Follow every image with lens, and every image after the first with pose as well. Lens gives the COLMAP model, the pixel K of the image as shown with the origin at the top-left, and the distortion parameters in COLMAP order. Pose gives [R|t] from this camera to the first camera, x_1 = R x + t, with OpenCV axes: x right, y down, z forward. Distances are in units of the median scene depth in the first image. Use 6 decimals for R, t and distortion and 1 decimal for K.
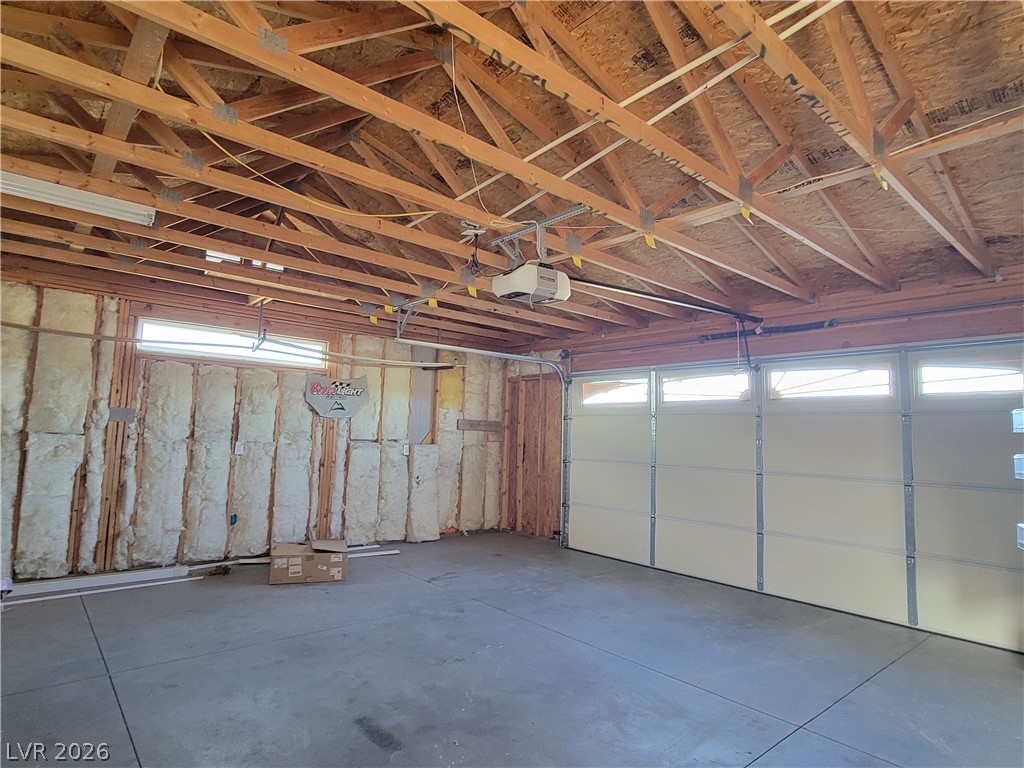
lens RADIAL K [[561.3, 0, 505.8], [0, 561.3, 383.6], [0, 0, 1]] dist [-0.000175, -0.000649]
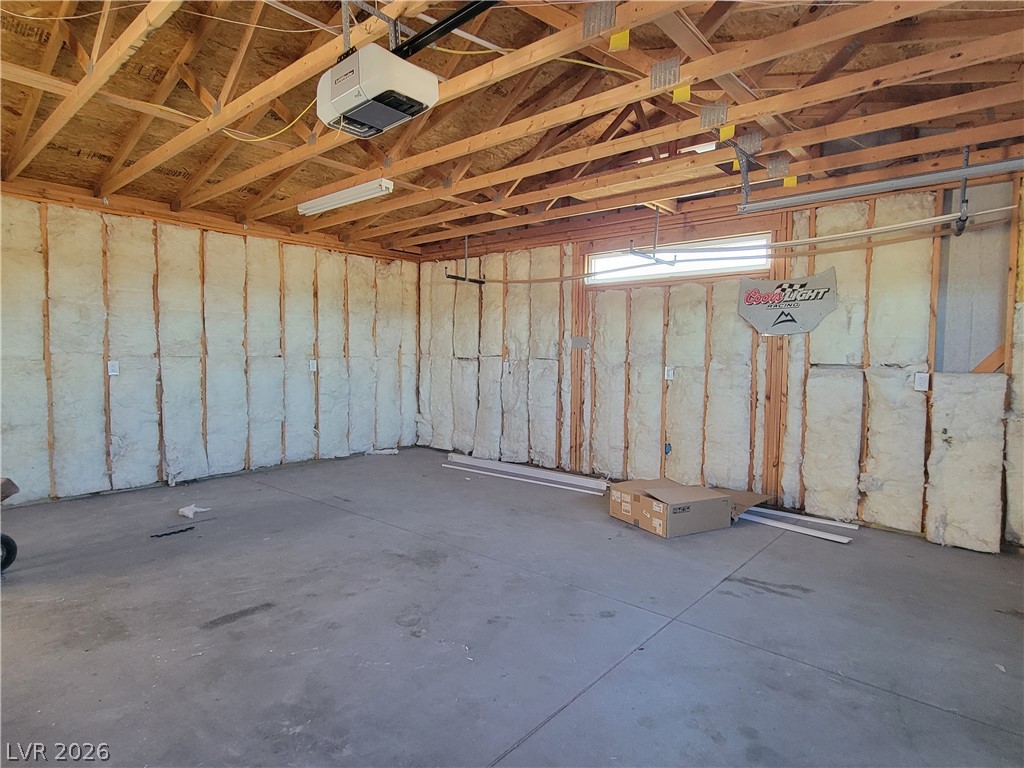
lens RADIAL K [[561.3, 0, 508.6], [0, 561.3, 384.0], [0, 0, 1]] dist [-0.000175, -0.000649]
pose [[0.160728, 0.023017, -0.986730, 0.418091], [0.083558, 0.995822, 0.036840, 0.081073], [0.983455, -0.088371, 0.158133, 0.627380]]
